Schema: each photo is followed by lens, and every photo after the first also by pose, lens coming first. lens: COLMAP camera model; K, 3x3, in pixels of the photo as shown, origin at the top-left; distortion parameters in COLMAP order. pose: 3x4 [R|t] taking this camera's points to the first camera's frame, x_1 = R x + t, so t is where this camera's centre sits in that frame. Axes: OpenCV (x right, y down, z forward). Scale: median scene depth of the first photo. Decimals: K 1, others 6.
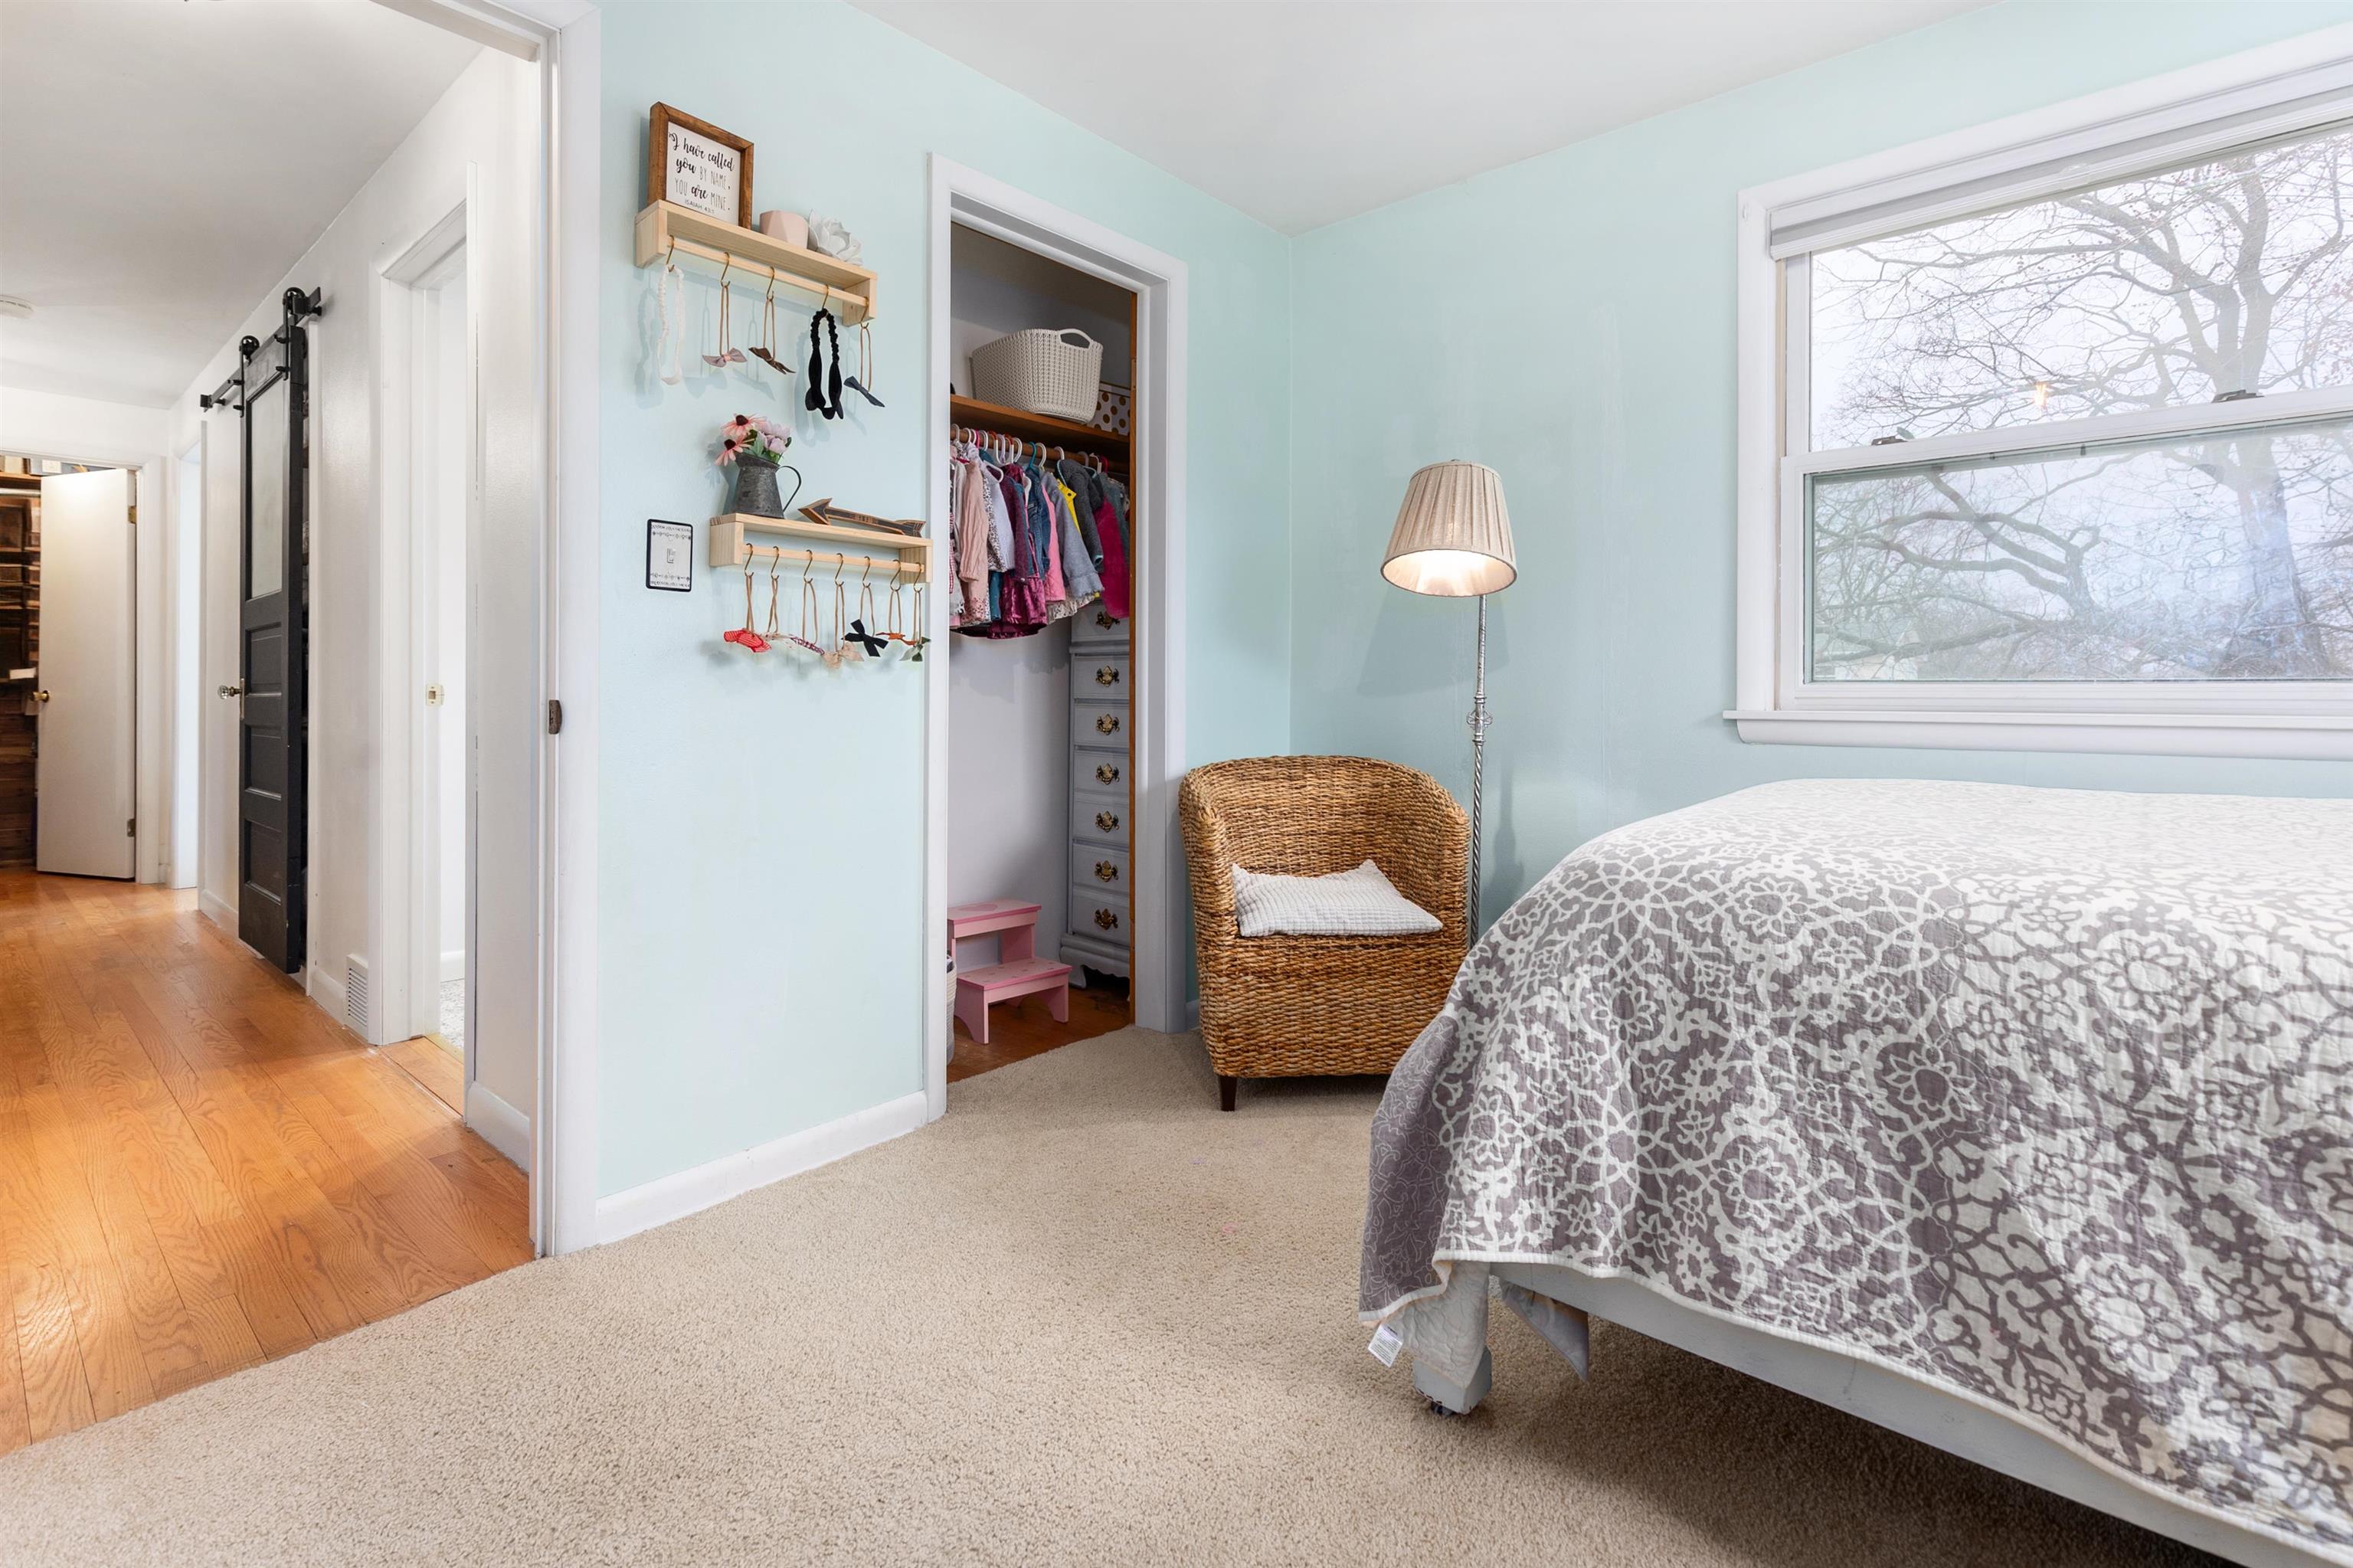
lens RADIAL K [[1062.4, 0, 1201.3], [0, 1062.4, 747.9], [0, 0, 1]] dist [0.004038, -0.000915]
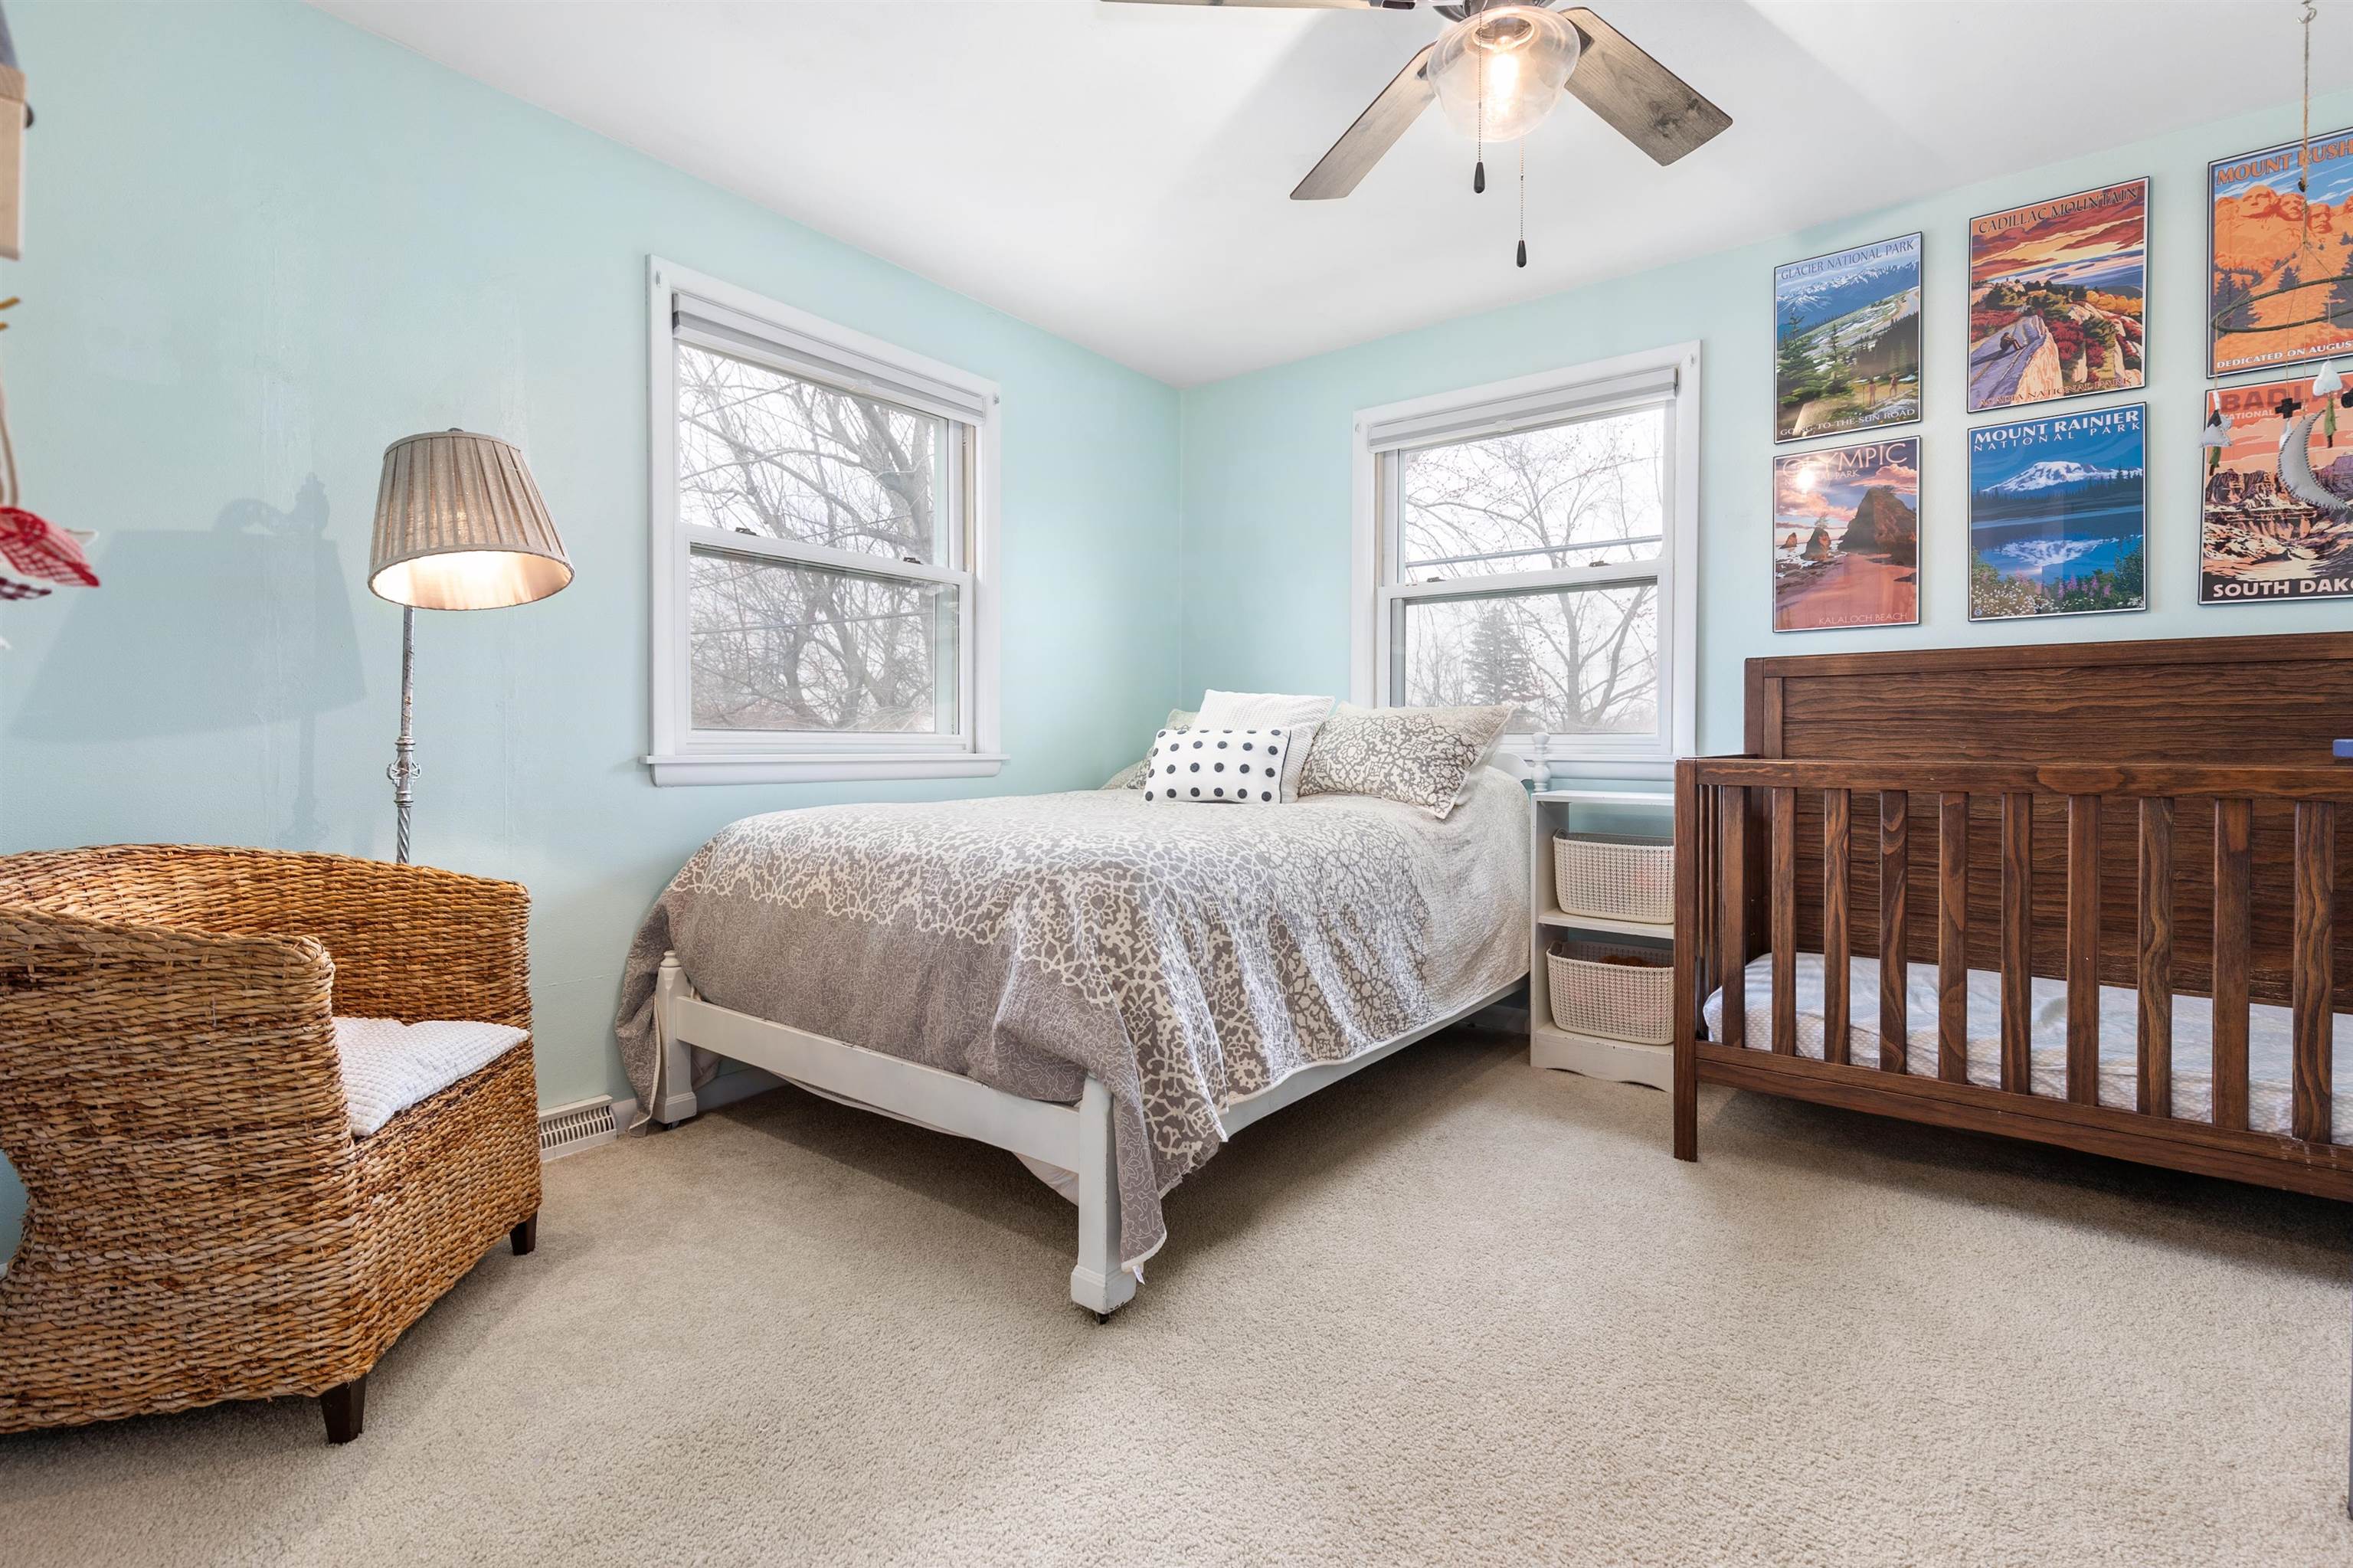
lens RADIAL K [[1062.4, 0, 1201.3], [0, 1062.4, 747.9], [0, 0, 1]] dist [0.004038, -0.000915]
pose [[-0.064749, -0.003050, 0.997897, -1.383754], [0.045529, 0.998945, 0.006008, -0.060709], [-0.996862, 0.045823, -0.064542, 1.292983]]
